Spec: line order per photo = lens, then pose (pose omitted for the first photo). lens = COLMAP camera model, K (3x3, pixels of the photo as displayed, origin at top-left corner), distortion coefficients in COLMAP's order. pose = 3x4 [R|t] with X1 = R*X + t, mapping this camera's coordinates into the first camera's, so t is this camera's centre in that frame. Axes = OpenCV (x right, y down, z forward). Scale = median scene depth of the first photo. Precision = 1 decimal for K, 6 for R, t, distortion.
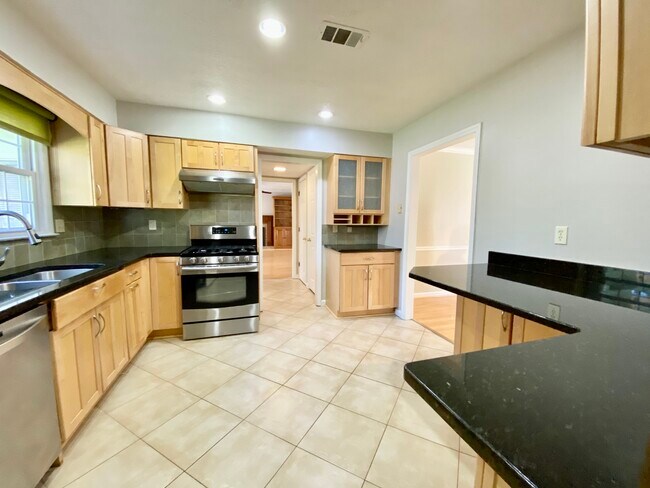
lens RADIAL K [[265.0, 0, 325.0], [0, 265.0, 244.0], [0, 0, 1]] dist [0.040777, -0.025386]
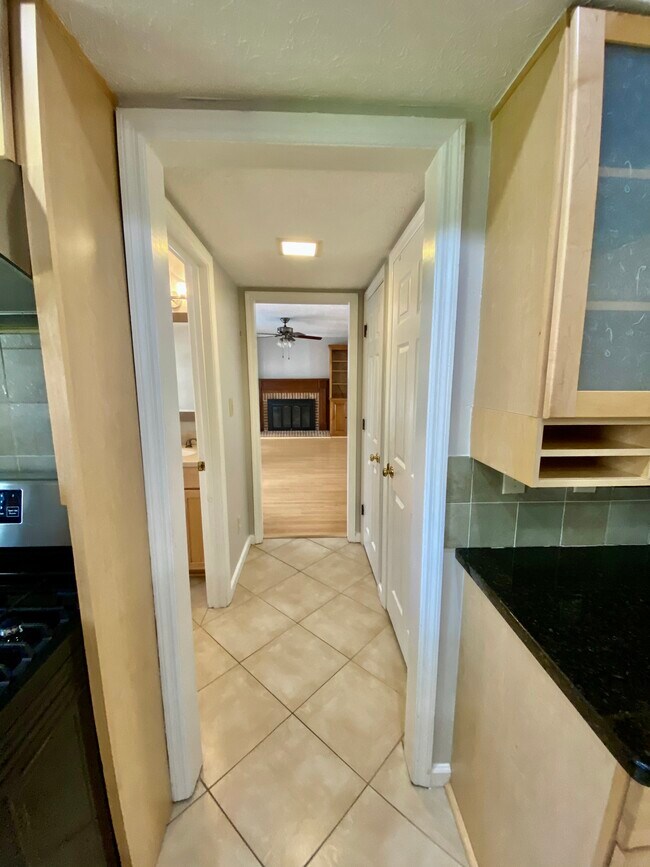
lens RADIAL K [[353.5, 0, 325.0], [0, 353.5, 433.5], [0, 0, 1]] dist [0.040777, -0.025386]
pose [[0.970055, 0.028468, -0.241212, -0.027792], [-0.013115, 0.997798, 0.065017, -0.077133], [0.242531, -0.059906, 0.968292, 0.493885]]
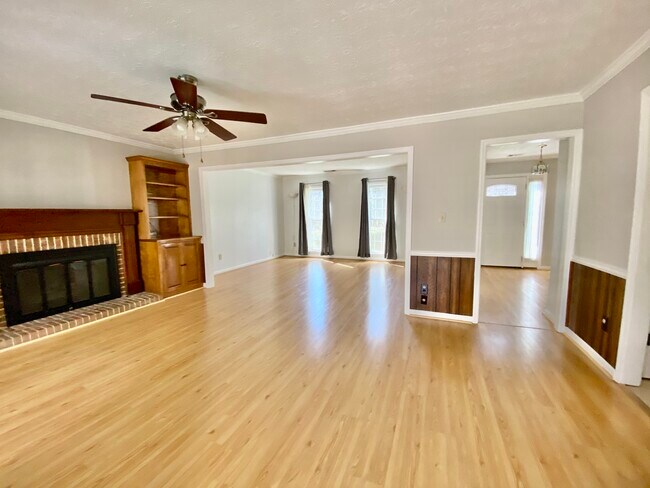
lens RADIAL K [[265.0, 0, 325.0], [0, 265.0, 244.0], [0, 0, 1]] dist [0.040777, -0.025386]
pose [[0.632174, -0.103255, 0.767916, -0.665191], [0.093702, 0.993995, 0.056516, -0.116576], [-0.769140, 0.036227, 0.638053, 1.168328]]
